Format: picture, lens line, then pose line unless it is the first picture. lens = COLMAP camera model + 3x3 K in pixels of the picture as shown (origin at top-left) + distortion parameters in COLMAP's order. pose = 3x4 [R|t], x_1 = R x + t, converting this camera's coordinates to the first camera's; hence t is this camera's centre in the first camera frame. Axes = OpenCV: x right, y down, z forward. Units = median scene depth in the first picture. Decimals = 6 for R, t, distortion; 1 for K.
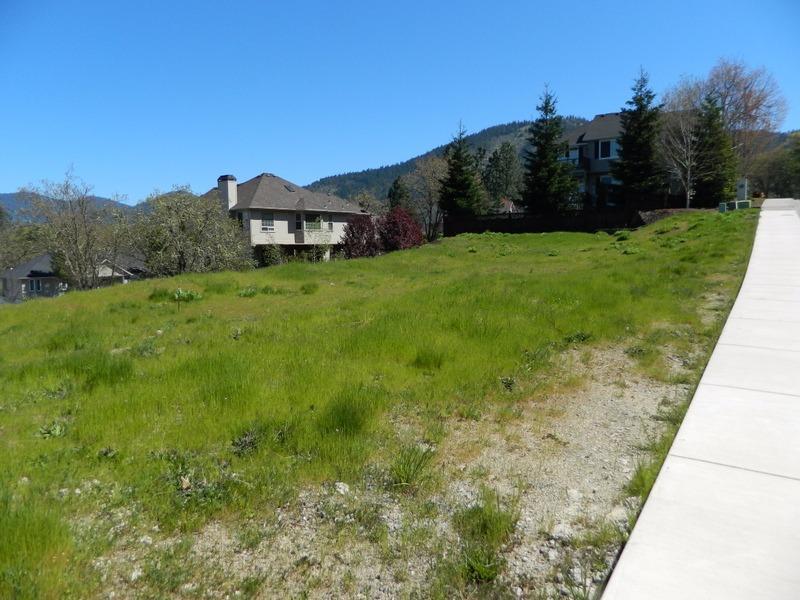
lens RADIAL K [[591.8, 0, 400.8], [0, 591.8, 299.0], [0, 0, 1]] dist [0.006887, -0.005706]
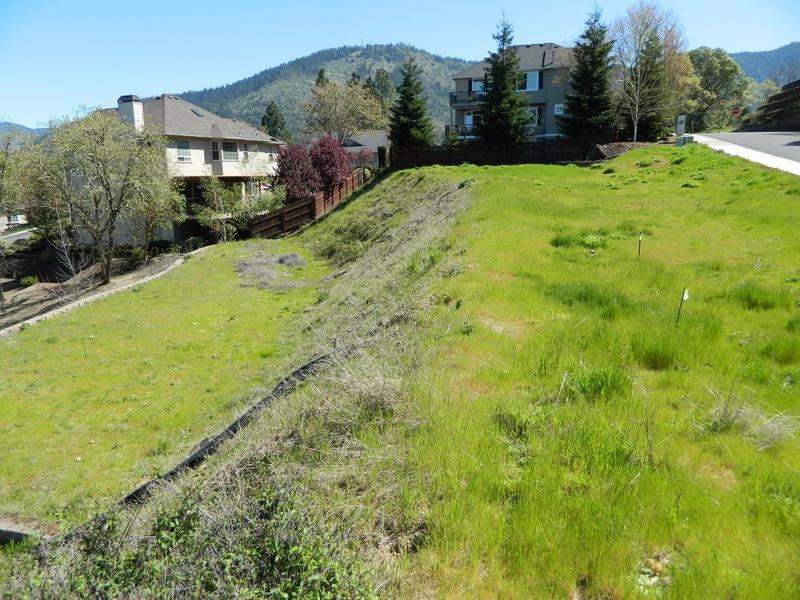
lens RADIAL K [[591.8, 0, 399.1], [0, 591.8, 299.7], [0, 0, 1]] dist [0.006887, -0.005706]
pose [[0.963941, -0.056465, 0.260055, -0.193590], [0.025911, 0.992502, 0.119453, -0.006558], [-0.264850, -0.108408, 0.958176, 0.038475]]
